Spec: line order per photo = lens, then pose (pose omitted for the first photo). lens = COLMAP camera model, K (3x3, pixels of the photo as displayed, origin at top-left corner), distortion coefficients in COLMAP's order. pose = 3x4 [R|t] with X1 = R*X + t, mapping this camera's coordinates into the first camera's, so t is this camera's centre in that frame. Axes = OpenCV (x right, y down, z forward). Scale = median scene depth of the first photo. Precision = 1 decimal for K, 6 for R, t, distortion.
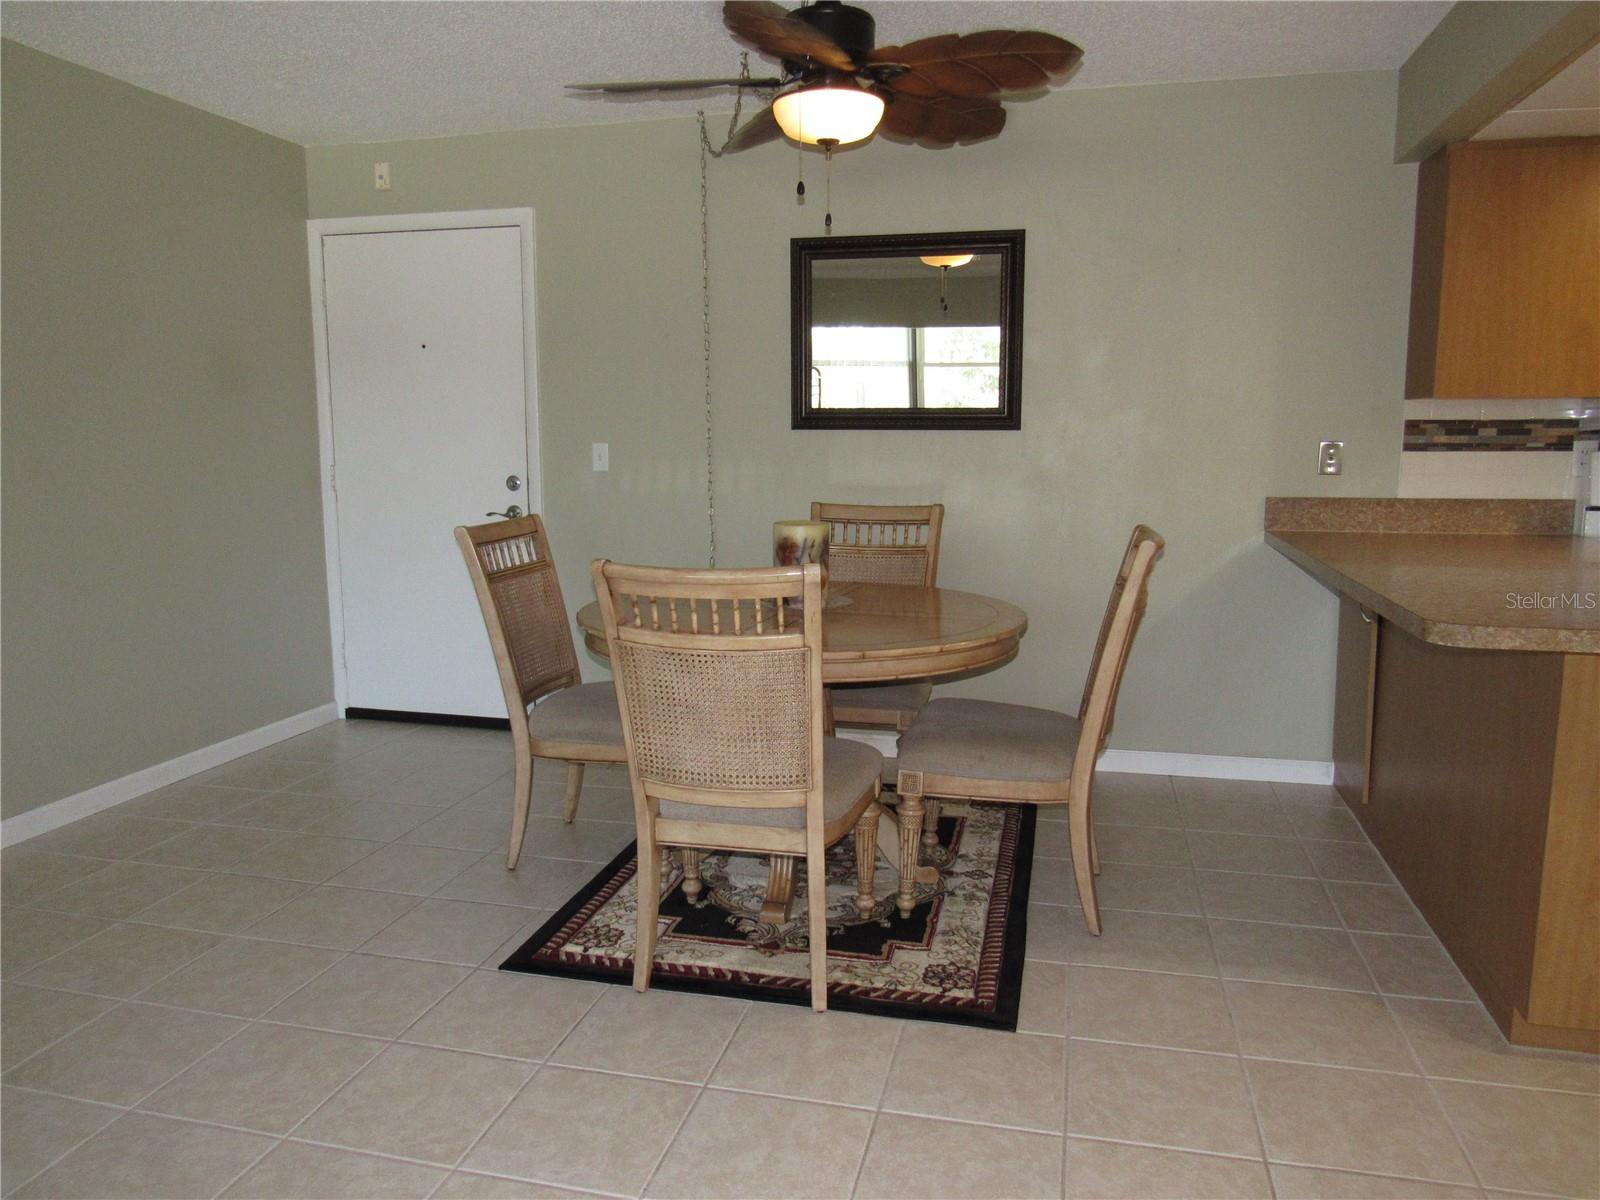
lens RADIAL K [[1146.2, 0, 800.5], [0, 1146.2, 589.2], [0, 0, 1]] dist [-0.016616, 0.000013]
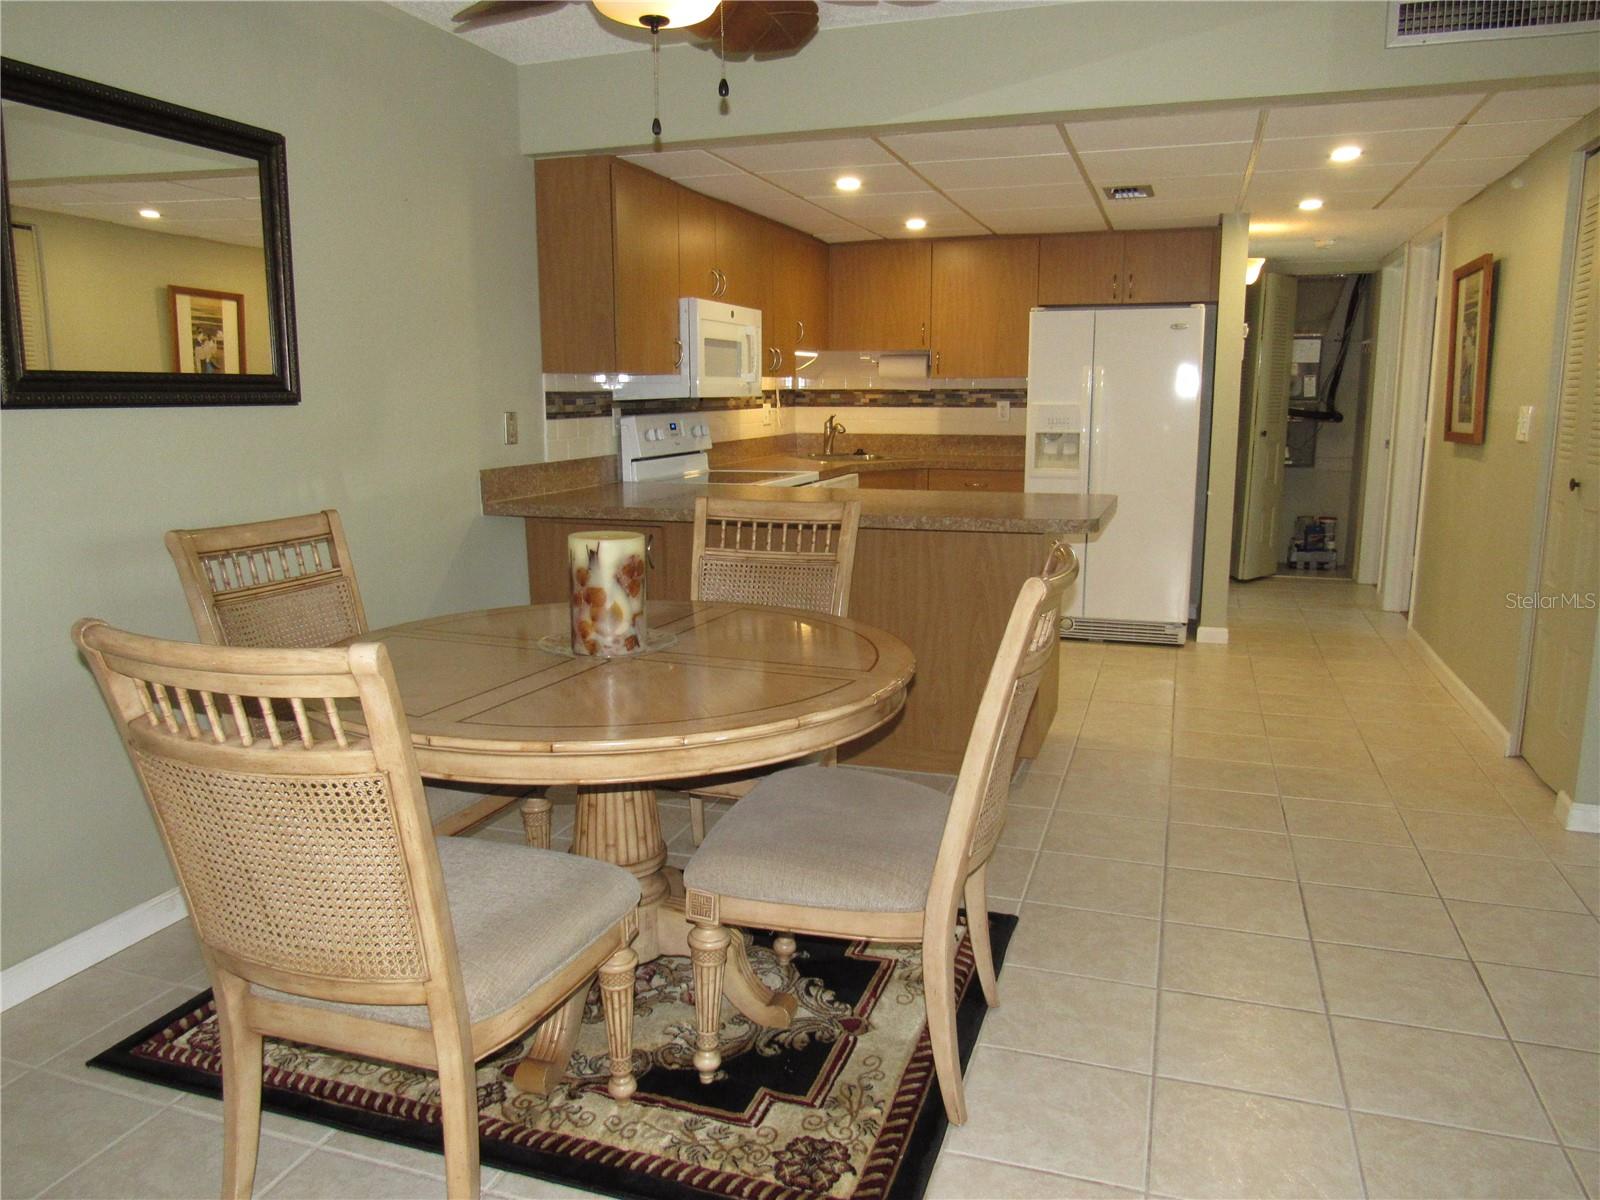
lens RADIAL K [[1146.2, 0, 800.5], [0, 1146.2, 589.2], [0, 0, 1]] dist [-0.016616, 0.000013]
pose [[0.079442, -0.167660, 0.982639, -0.590628], [0.138757, 0.978018, 0.155654, -0.100552], [-0.987135, 0.123983, 0.100959, 0.674032]]
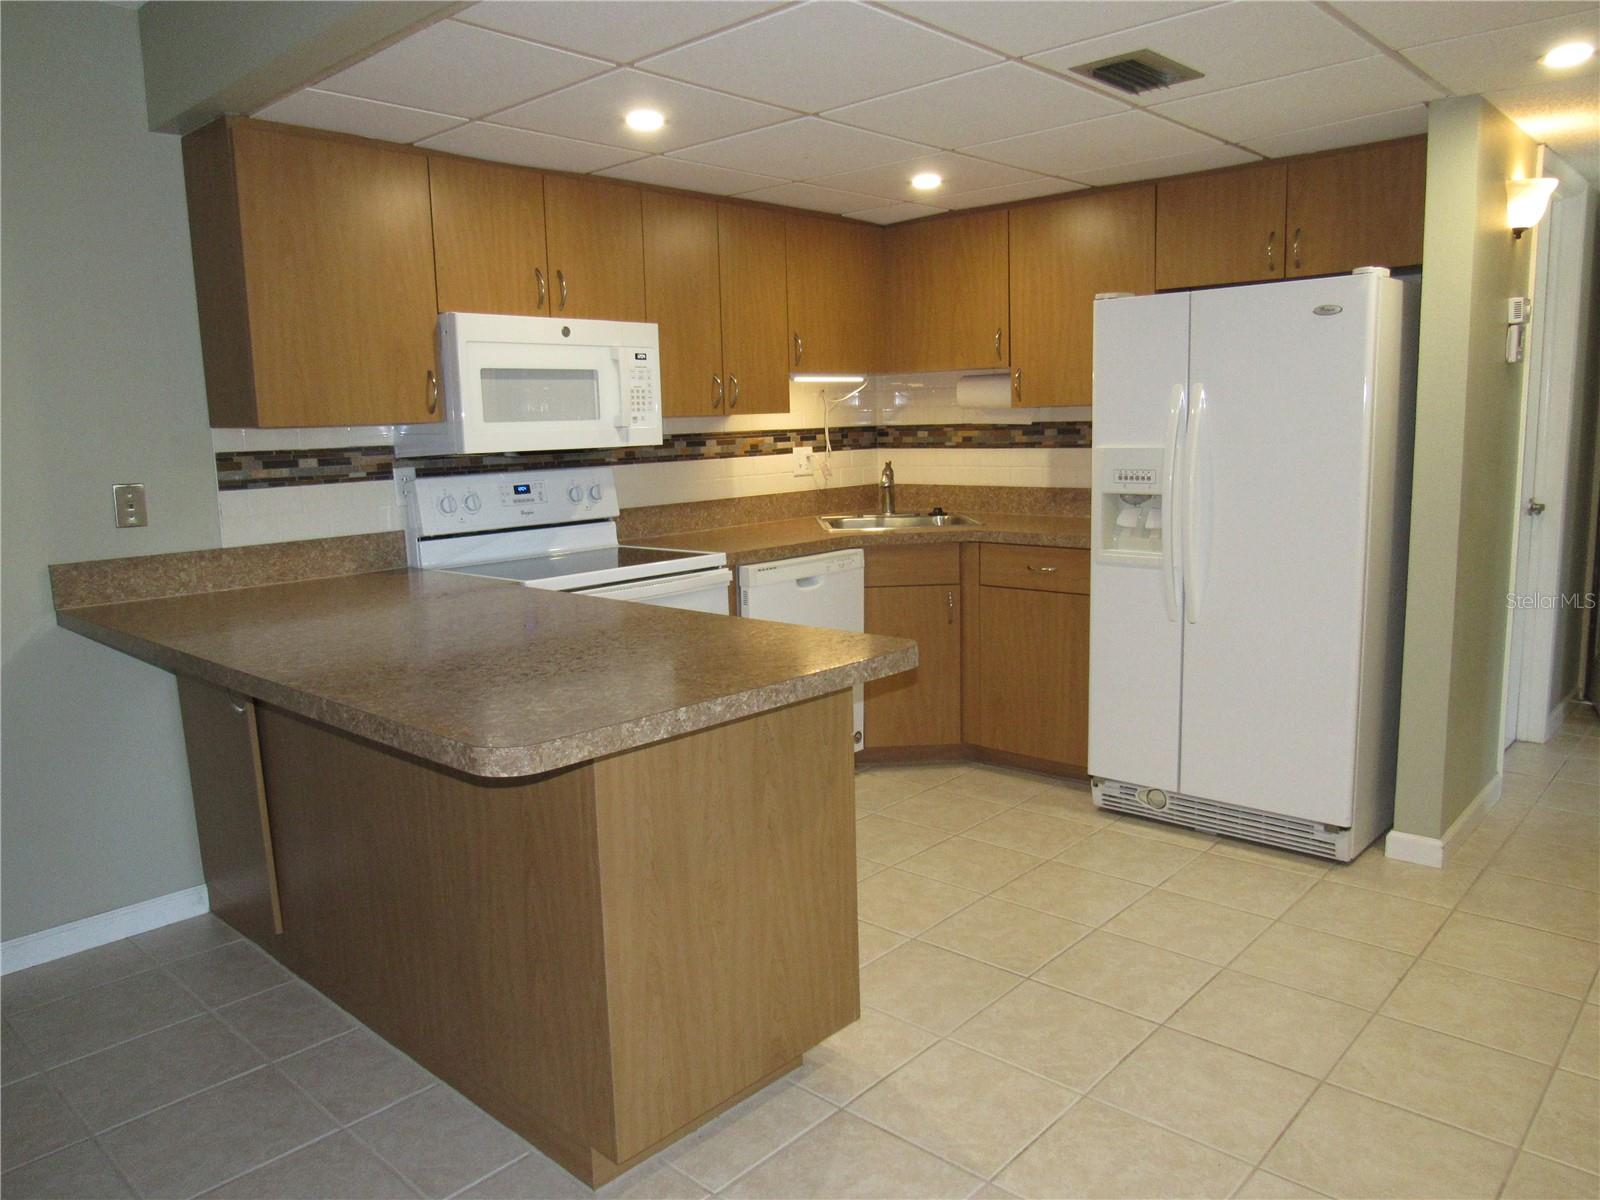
lens RADIAL K [[1131.1, 0, 804.4], [0, 1131.1, 597.0], [0, 0, 1]] dist [-0.031045, 0.005772]
pose [[0.480289, -0.145125, 0.865021, 0.022535], [0.145890, 0.985697, 0.084368, -0.053416], [-0.864892, 0.085676, 0.494592, 0.248428]]
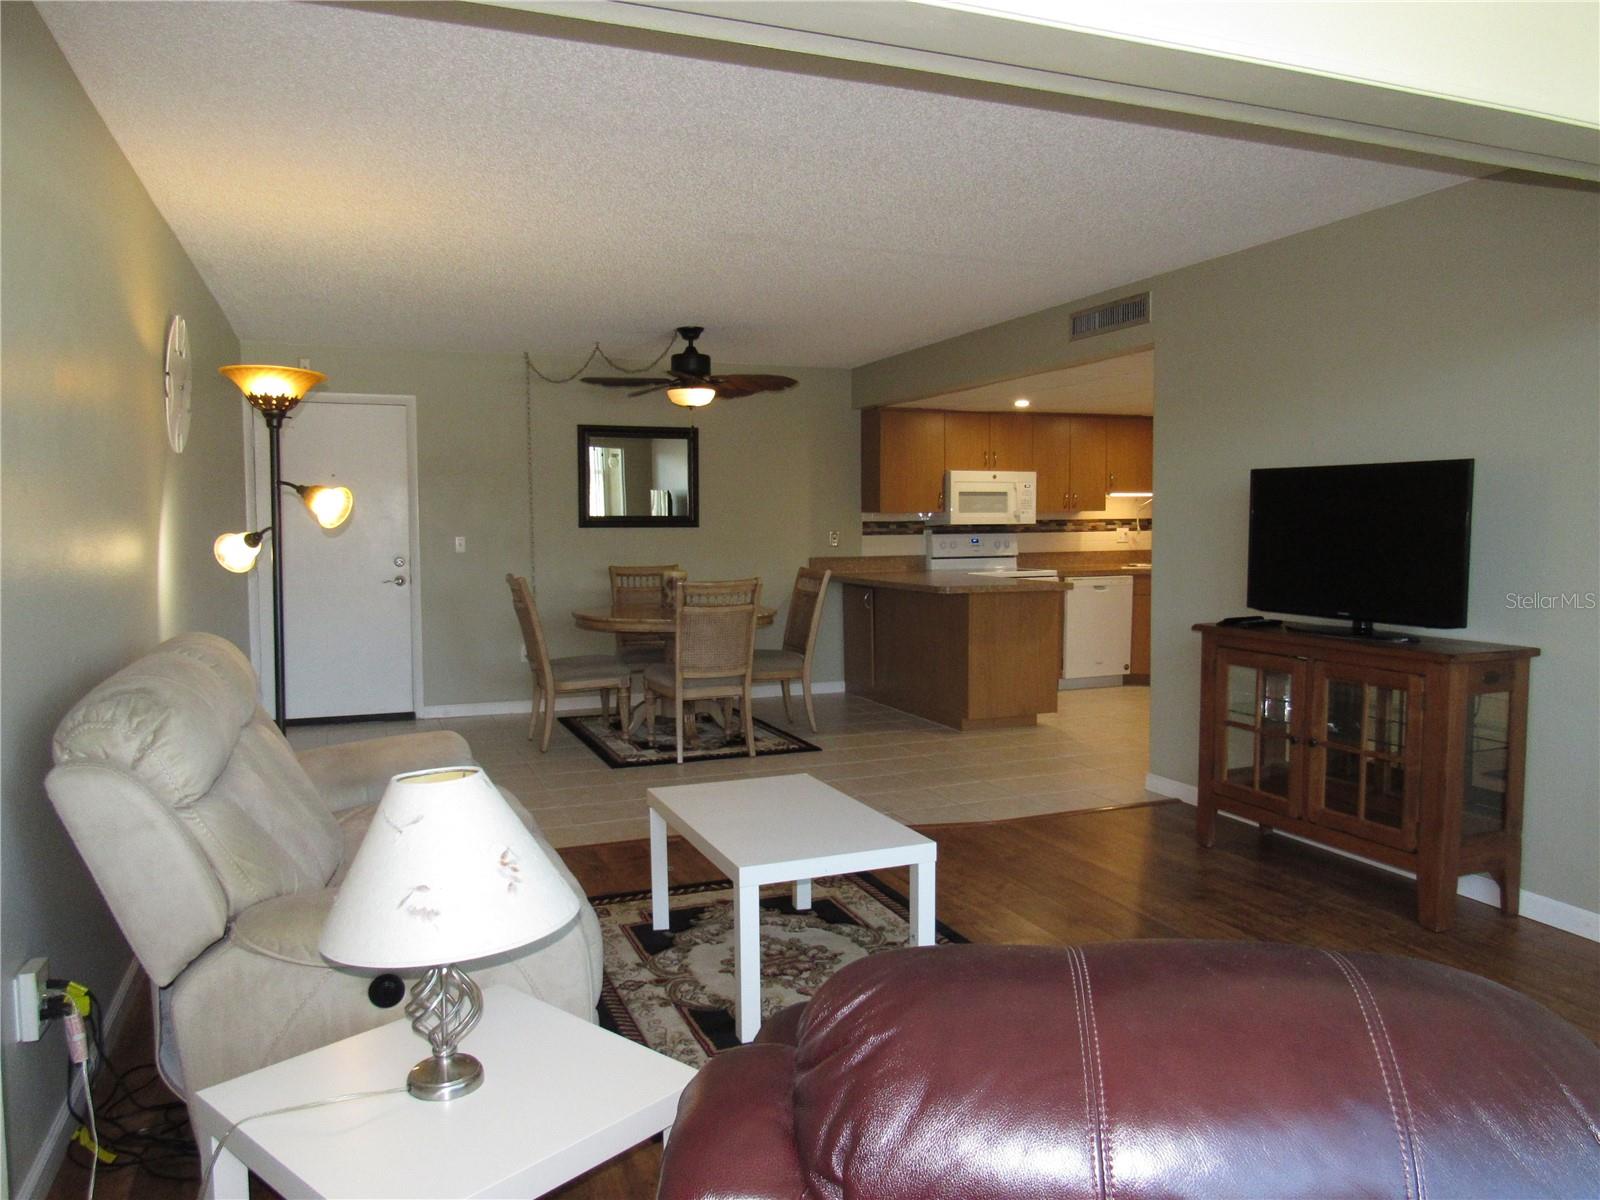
lens RADIAL K [[1131.1, 0, 804.4], [0, 1131.1, 597.0], [0, 0, 1]] dist [-0.031045, 0.005772]
pose [[0.814405, -0.042397, 0.578746, -0.863737], [0.083234, 0.995550, -0.044196, 0.089107], [-0.574297, 0.084165, 0.814309, -0.738247]]
